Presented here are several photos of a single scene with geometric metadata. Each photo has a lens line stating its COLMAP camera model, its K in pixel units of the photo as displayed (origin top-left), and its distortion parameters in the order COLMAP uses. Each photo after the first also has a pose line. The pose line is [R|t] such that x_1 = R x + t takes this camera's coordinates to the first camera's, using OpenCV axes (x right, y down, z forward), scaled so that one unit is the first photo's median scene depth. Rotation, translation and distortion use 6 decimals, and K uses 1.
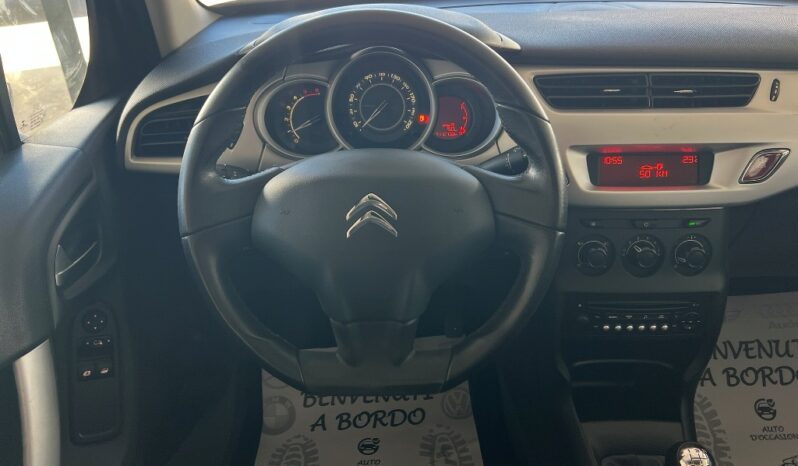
lens RADIAL K [[604.9, 0, 400.2], [0, 604.9, 232.3], [0, 0, 1]] dist [0.060801, -0.092264]
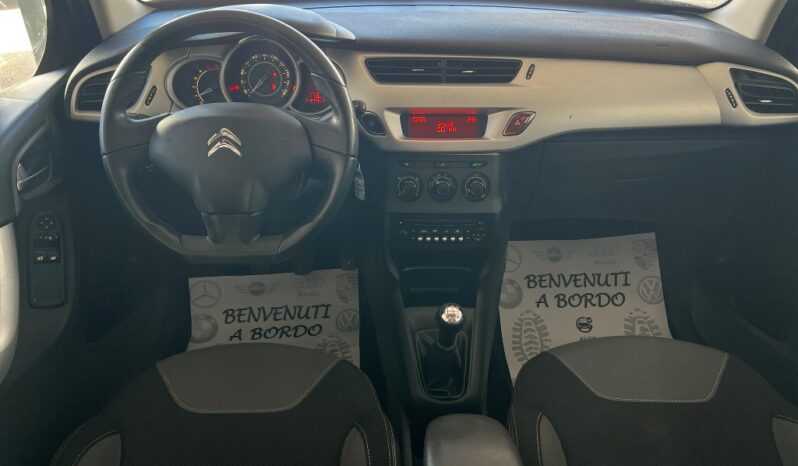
lens RADIAL K [[603.6, 0, 402.9], [0, 603.6, 228.7], [0, 0, 1]] dist [0.066105, -0.089746]
pose [[0.999401, 0.011615, 0.032602, 0.259620], [-0.011800, 0.999915, 0.005472, 0.128550], [-0.032535, -0.005853, 0.999453, -0.411336]]
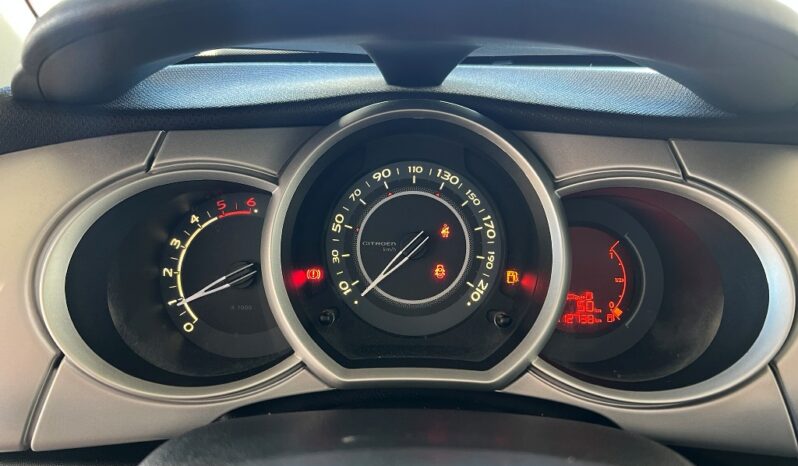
lens RADIAL K [[603.6, 0, 402.9], [0, 603.6, 228.7], [0, 0, 1]] dist [0.066105, -0.089746]
pose [[0.999220, 0.027927, 0.027936, -0.051715], [-0.021315, 0.976621, -0.213907, -0.143841], [-0.033257, 0.213145, 0.976454, 0.657237]]
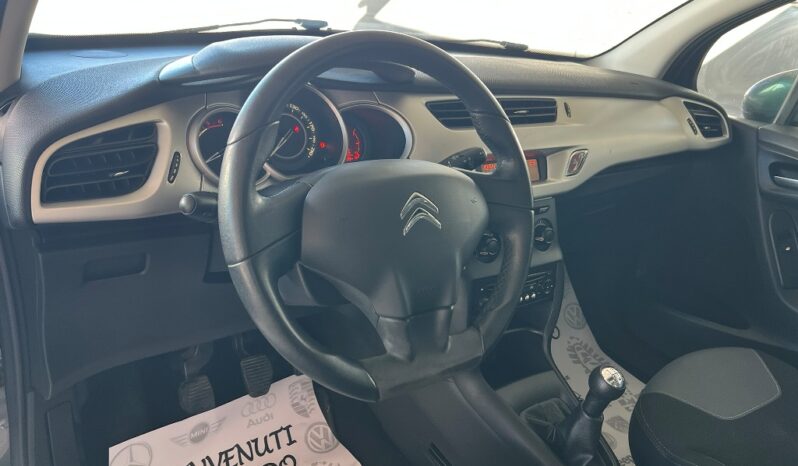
lens RADIAL K [[612.0, 0, 398.5], [0, 612.0, 229.5], [0, 0, 1]] dist [0.062239, -0.111098]
pose [[0.822053, -0.122680, 0.556038, -0.502297], [0.182620, 0.981733, -0.053385, 0.038799], [-0.539331, 0.145429, 0.829441, 0.075417]]
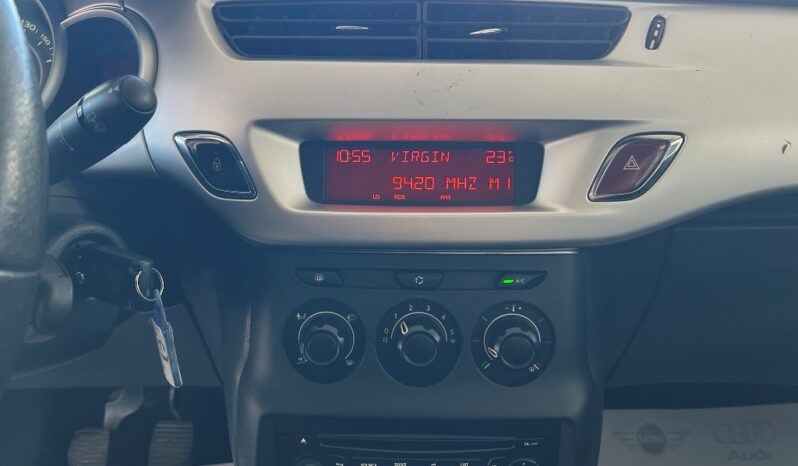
lens RADIAL K [[612.0, 0, 398.5], [0, 612.0, 229.5], [0, 0, 1]] dist [0.062239, -0.111098]
pose [[0.999814, 0.019012, 0.003354, 0.375676], [-0.018307, 0.988824, -0.147957, 0.020988], [-0.006129, 0.147868, 0.988988, 0.475231]]
